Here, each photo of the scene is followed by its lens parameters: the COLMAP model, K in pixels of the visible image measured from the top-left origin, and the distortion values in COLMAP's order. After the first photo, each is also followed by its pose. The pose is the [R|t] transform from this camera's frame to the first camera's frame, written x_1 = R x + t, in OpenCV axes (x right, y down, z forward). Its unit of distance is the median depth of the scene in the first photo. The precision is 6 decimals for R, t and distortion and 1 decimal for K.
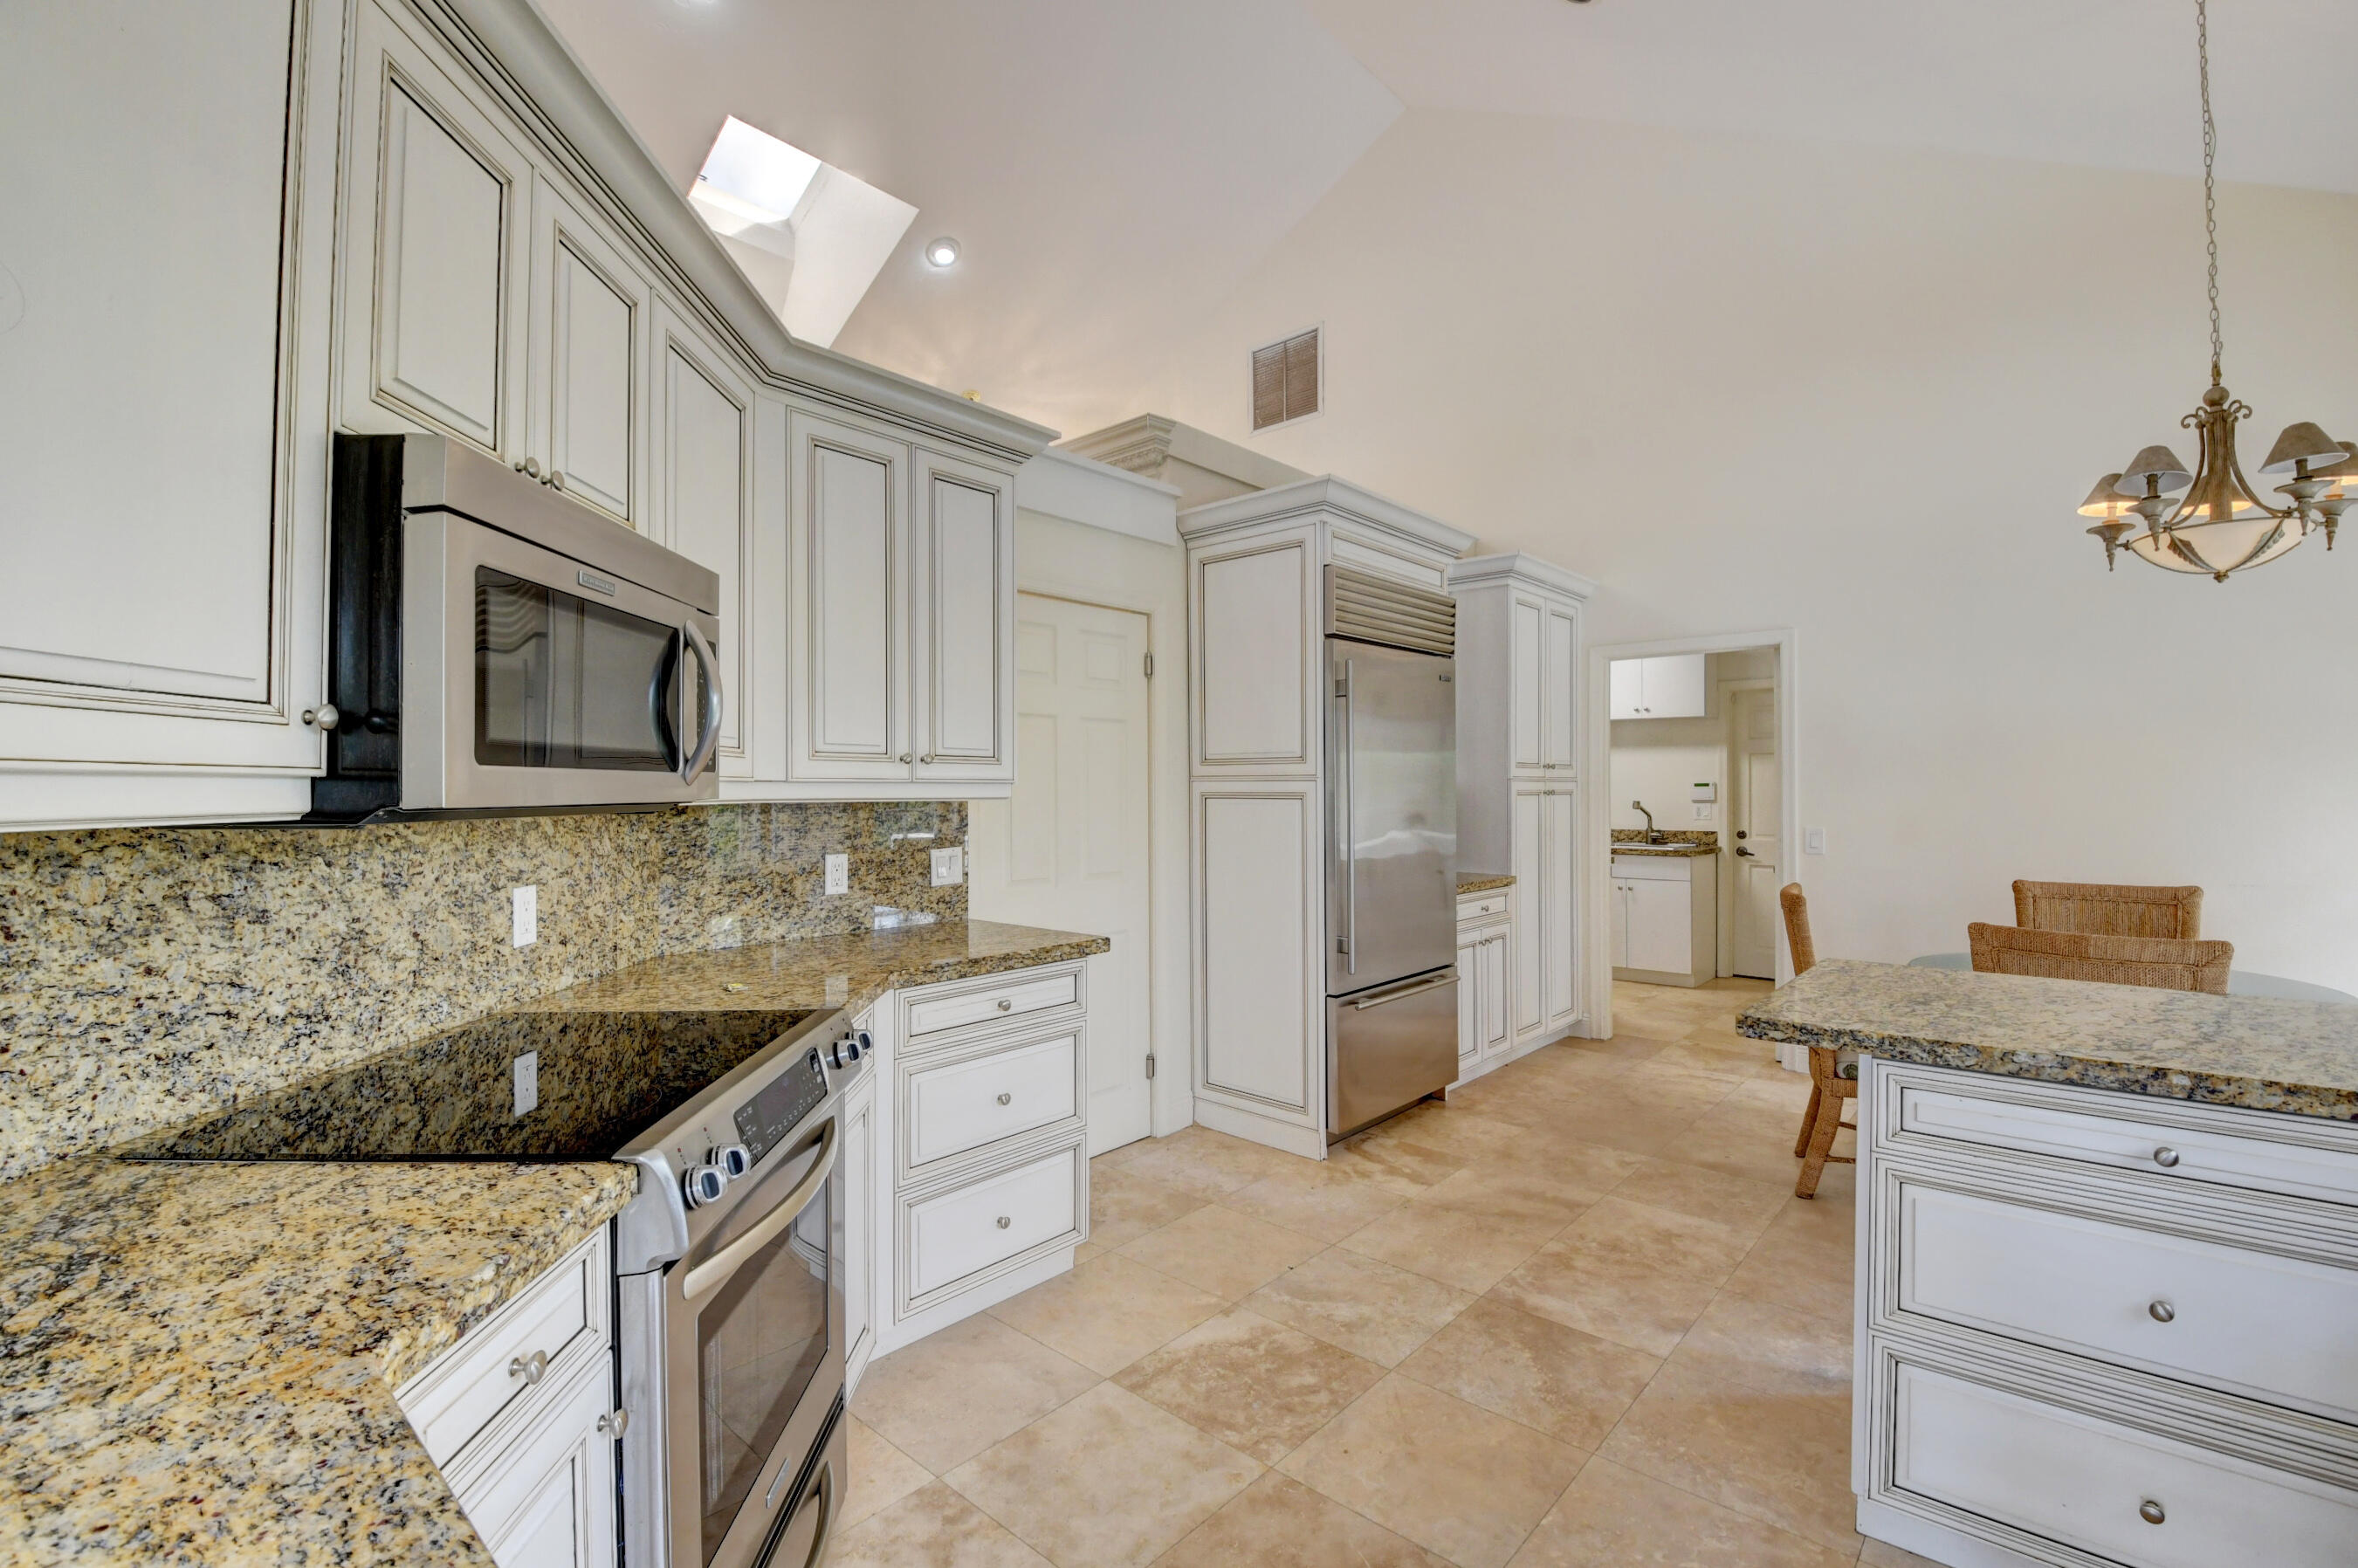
lens RADIAL K [[1038.6, 0, 1183.6], [0, 1038.6, 782.5], [0, 0, 1]] dist [0.004828, -0.015914]
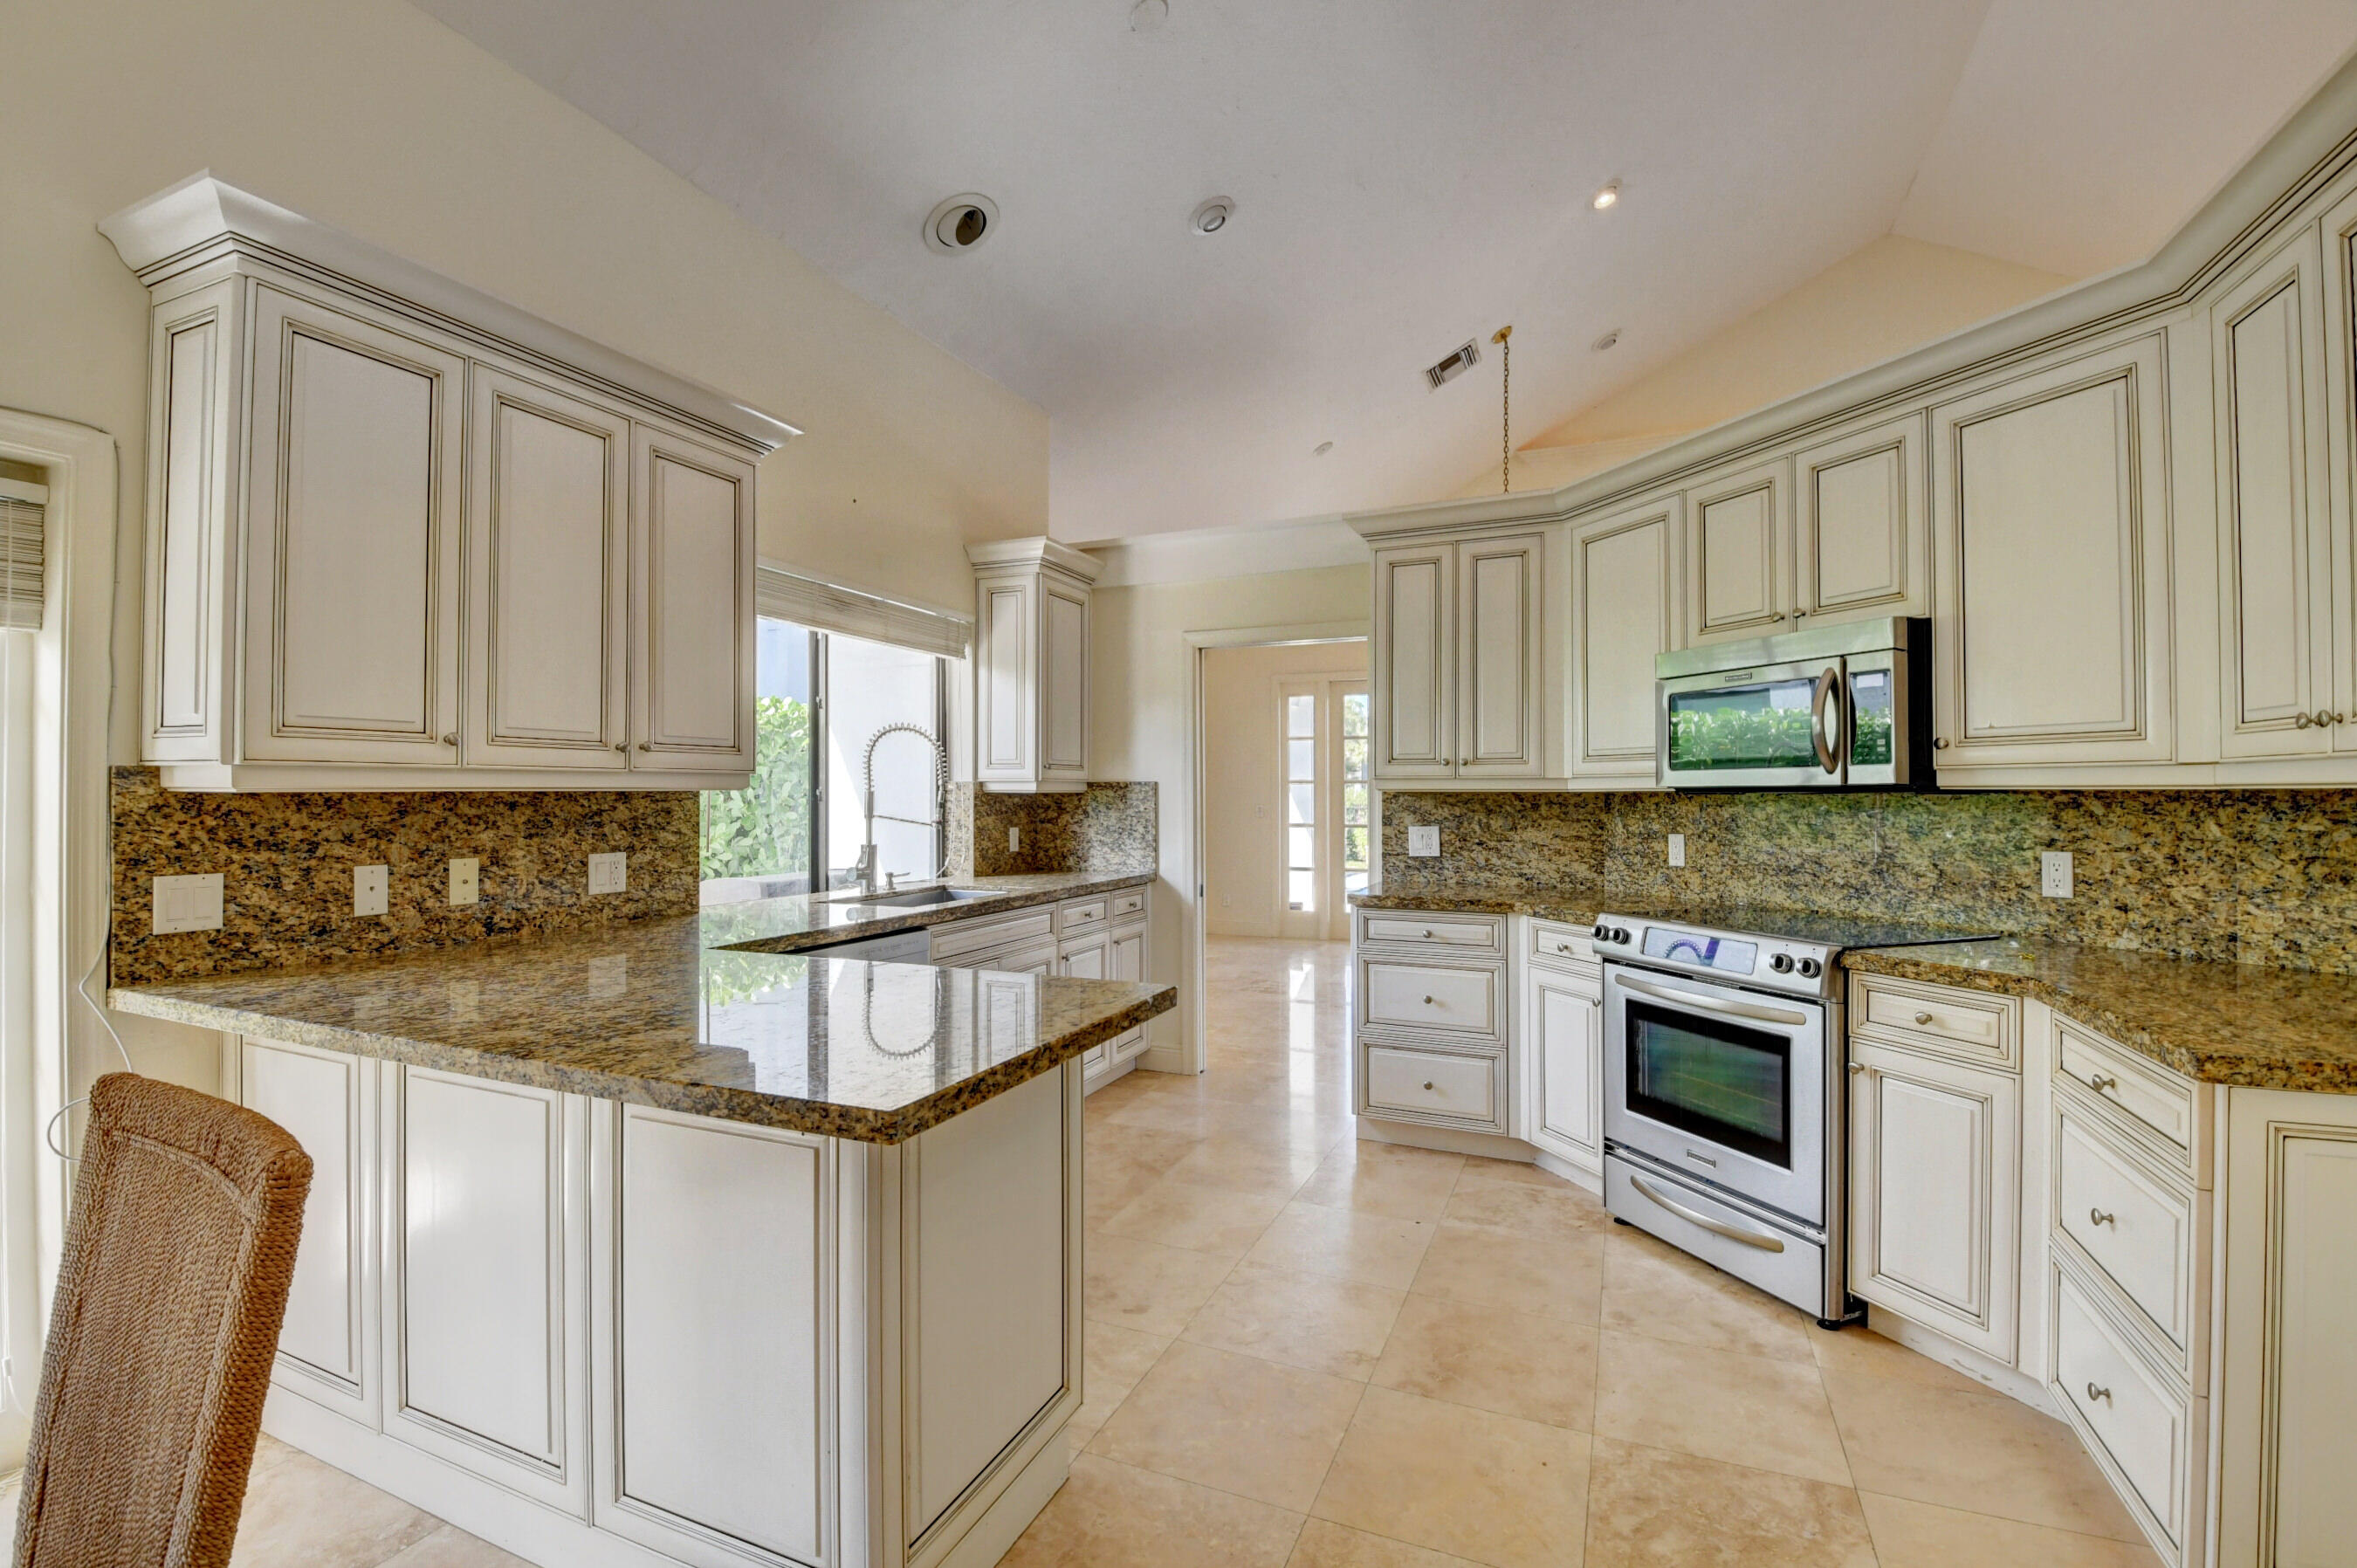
lens RADIAL K [[1038.2, 0, 1158.5], [0, 1038.2, 781.3], [0, 0, 1]] dist [0.004828, -0.015914]
pose [[-0.954674, -0.003752, -0.297631, 0.684671], [0.000952, 0.999877, -0.015660, 0.026394], [0.297653, -0.015233, -0.954553, 1.592313]]
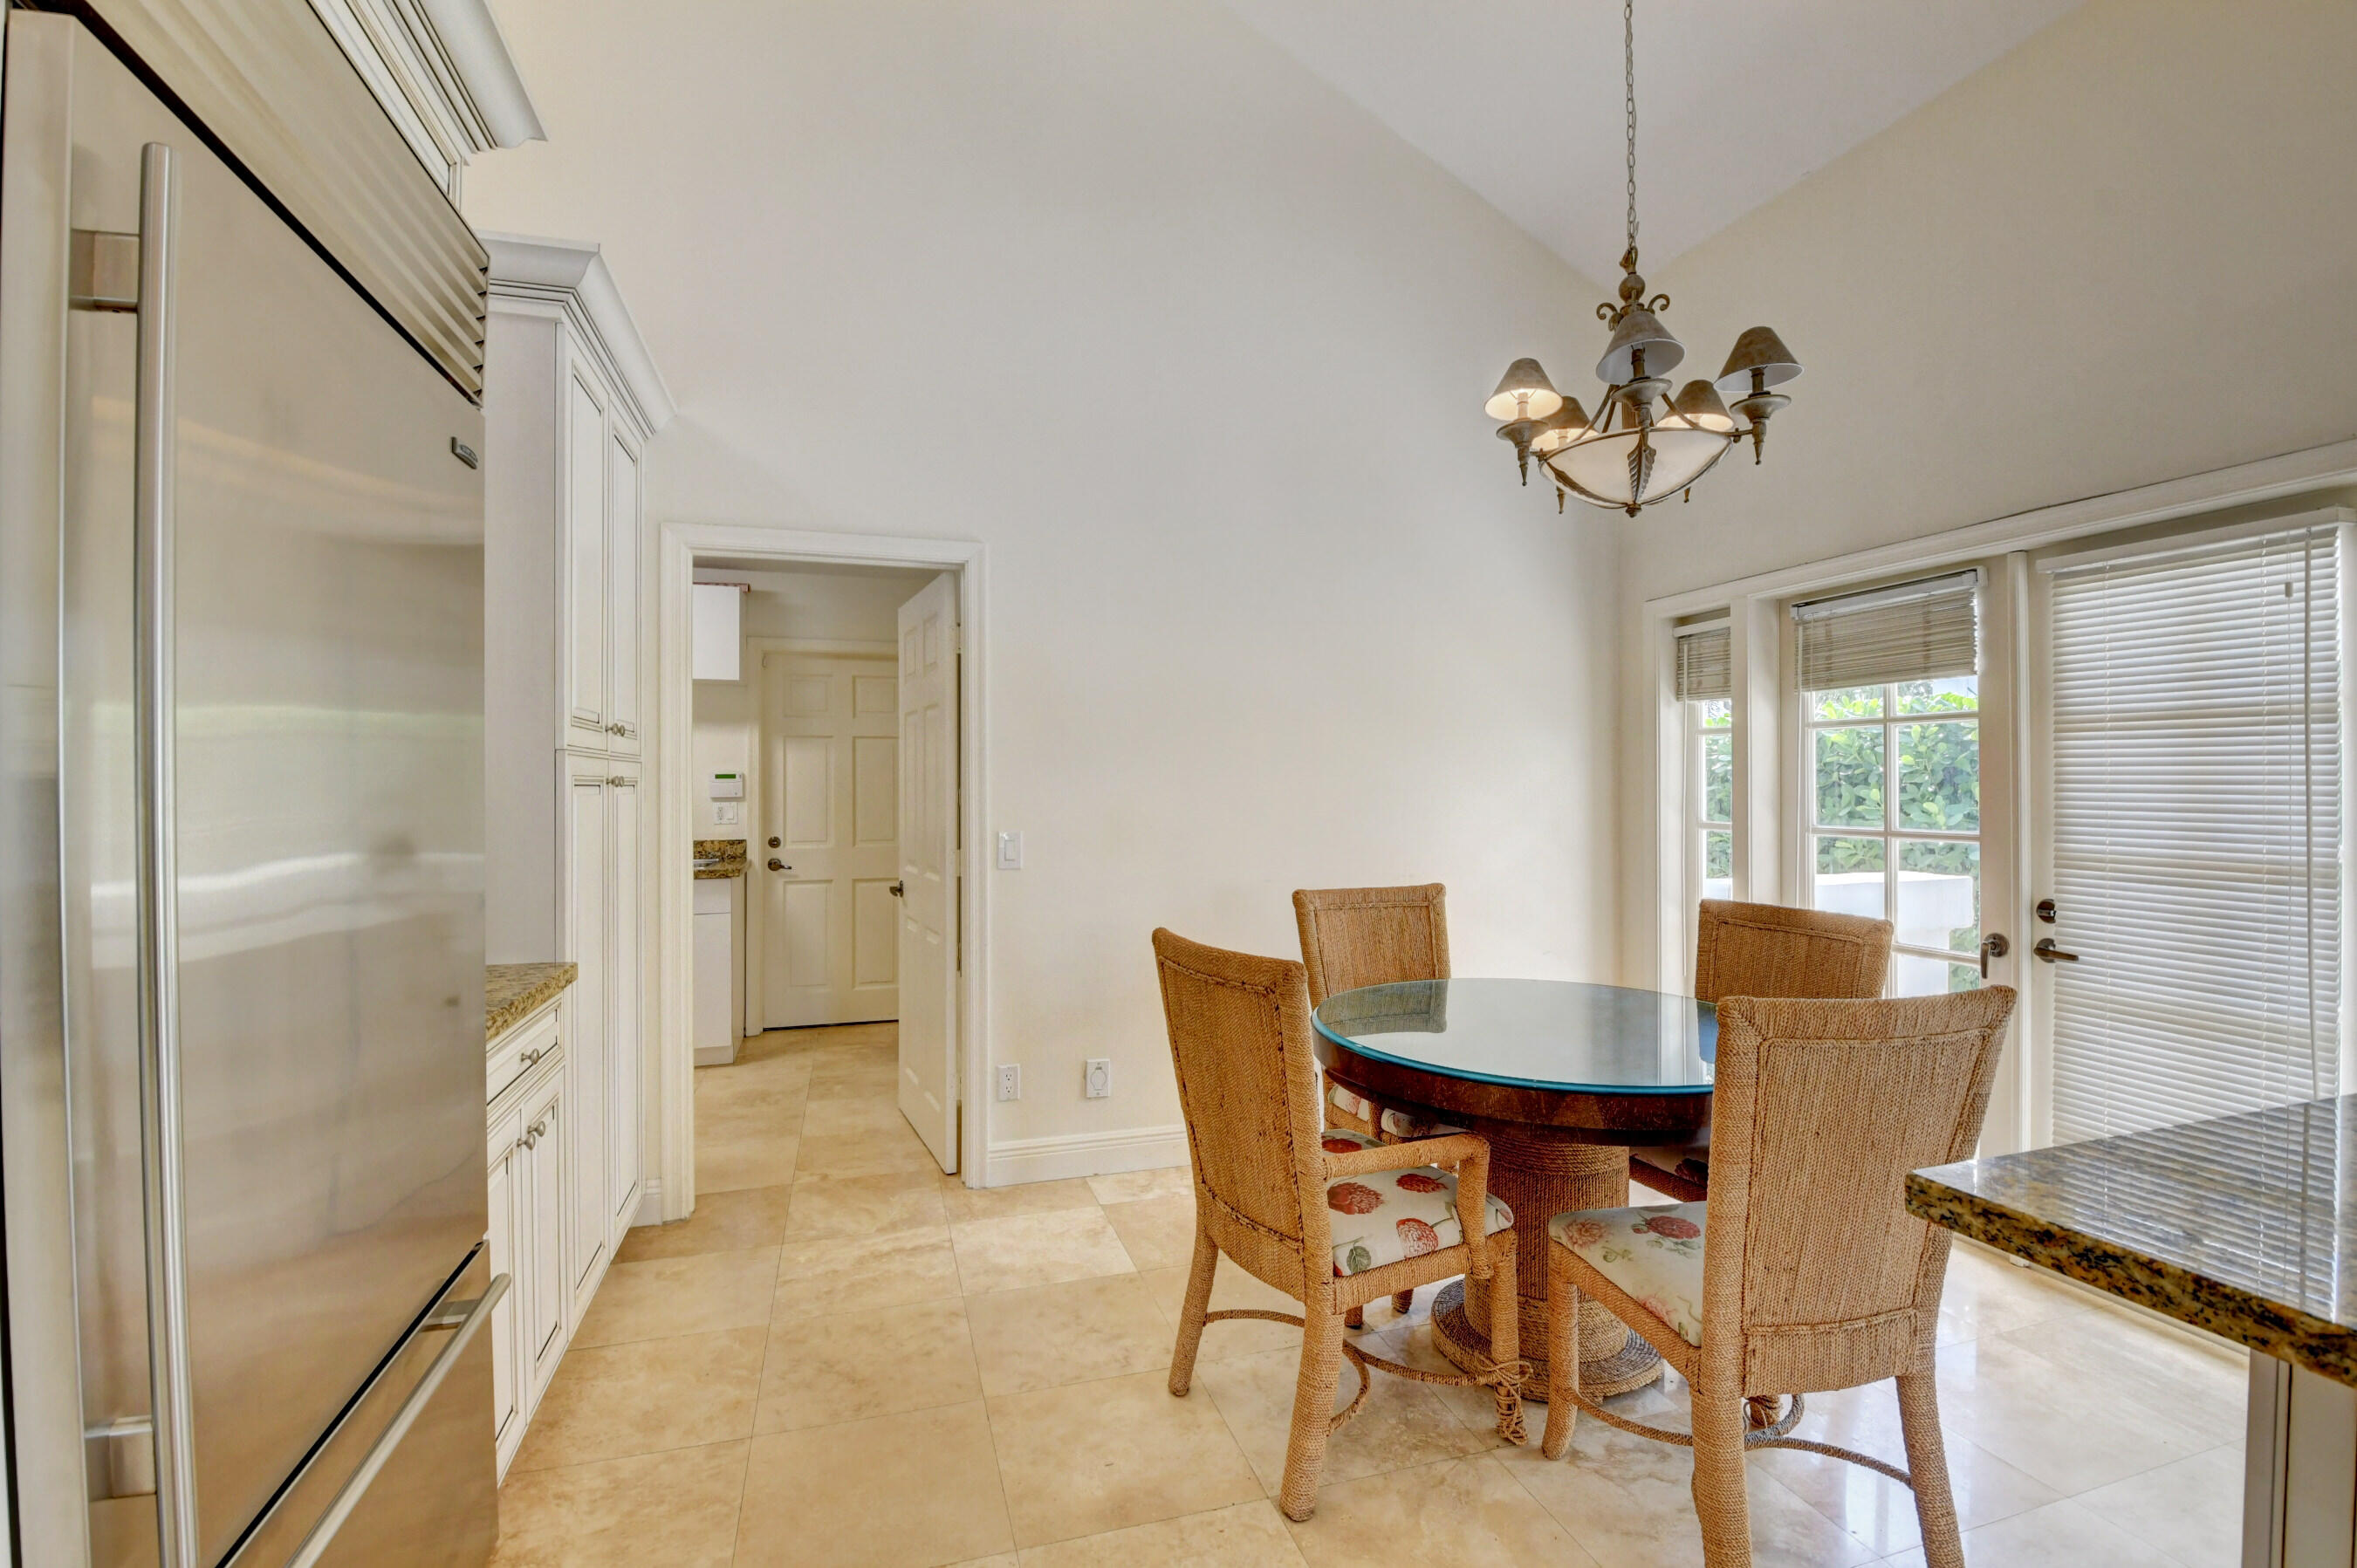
lens RADIAL K [[1038.1, 0, 1168.9], [0, 1038.1, 782.1], [0, 0, 1]] dist [0.004828, -0.015914]
pose [[0.528273, 0.002069, 0.849072, 0.143668], [-0.001182, 0.999998, -0.001701, 0.022632], [-0.849074, -0.000105, 0.528274, 1.101510]]
